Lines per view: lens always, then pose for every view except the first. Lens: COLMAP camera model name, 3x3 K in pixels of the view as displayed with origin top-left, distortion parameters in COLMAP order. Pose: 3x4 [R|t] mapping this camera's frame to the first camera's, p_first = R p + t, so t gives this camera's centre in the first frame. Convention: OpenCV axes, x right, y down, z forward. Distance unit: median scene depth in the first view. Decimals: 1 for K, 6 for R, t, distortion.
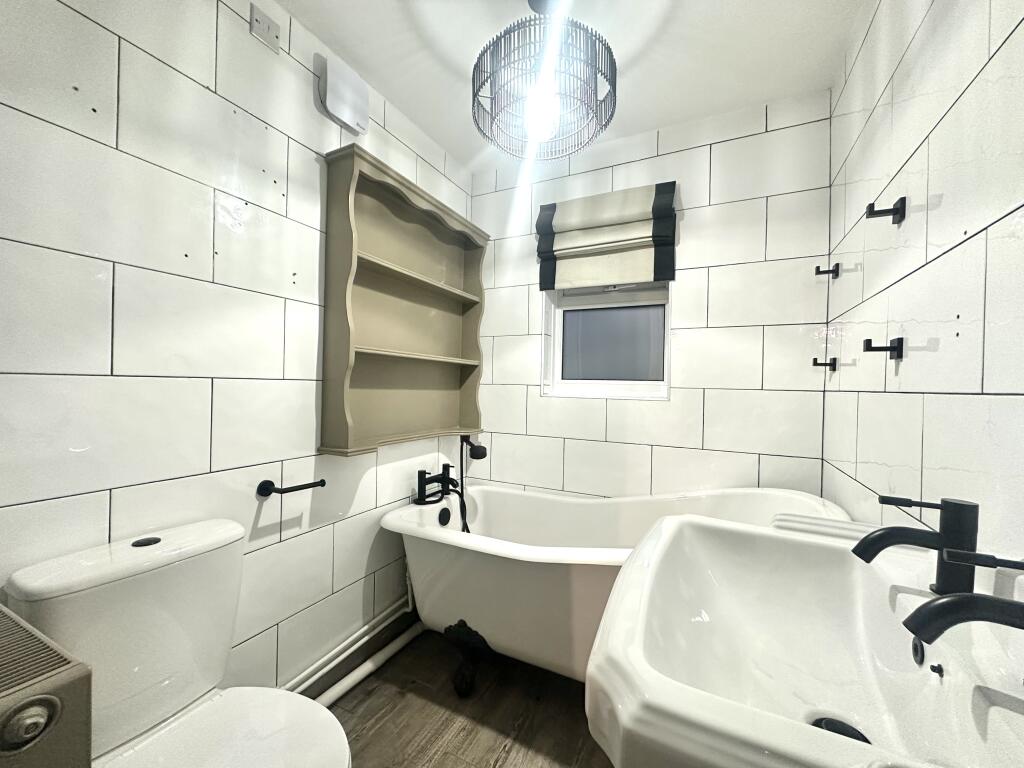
lens RADIAL K [[407.4, 0, 511.1], [0, 407.4, 383.4], [0, 0, 1]] dist [0.001194, 0.000151]
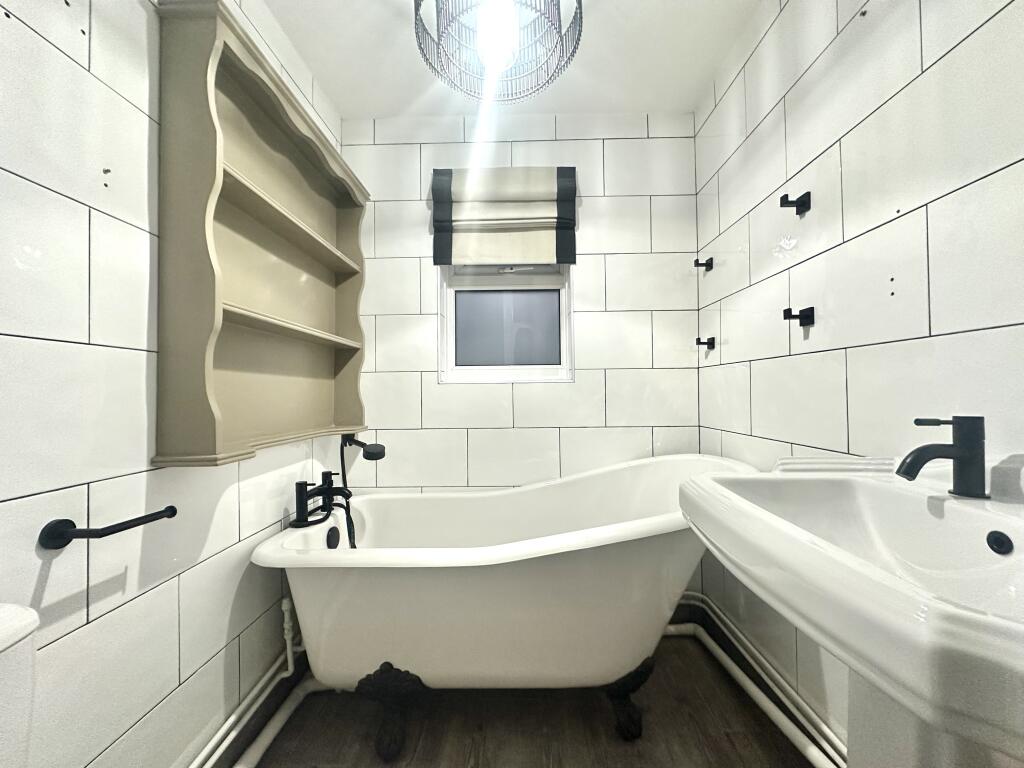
lens RADIAL K [[407.4, 0, 511.1], [0, 407.4, 383.4], [0, 0, 1]] dist [0.001194, 0.000151]
pose [[0.902159, -0.022641, 0.430810, -0.196588], [0.029479, 0.999523, -0.009203, 0.052012], [-0.430396, 0.021002, 0.902396, 0.155321]]
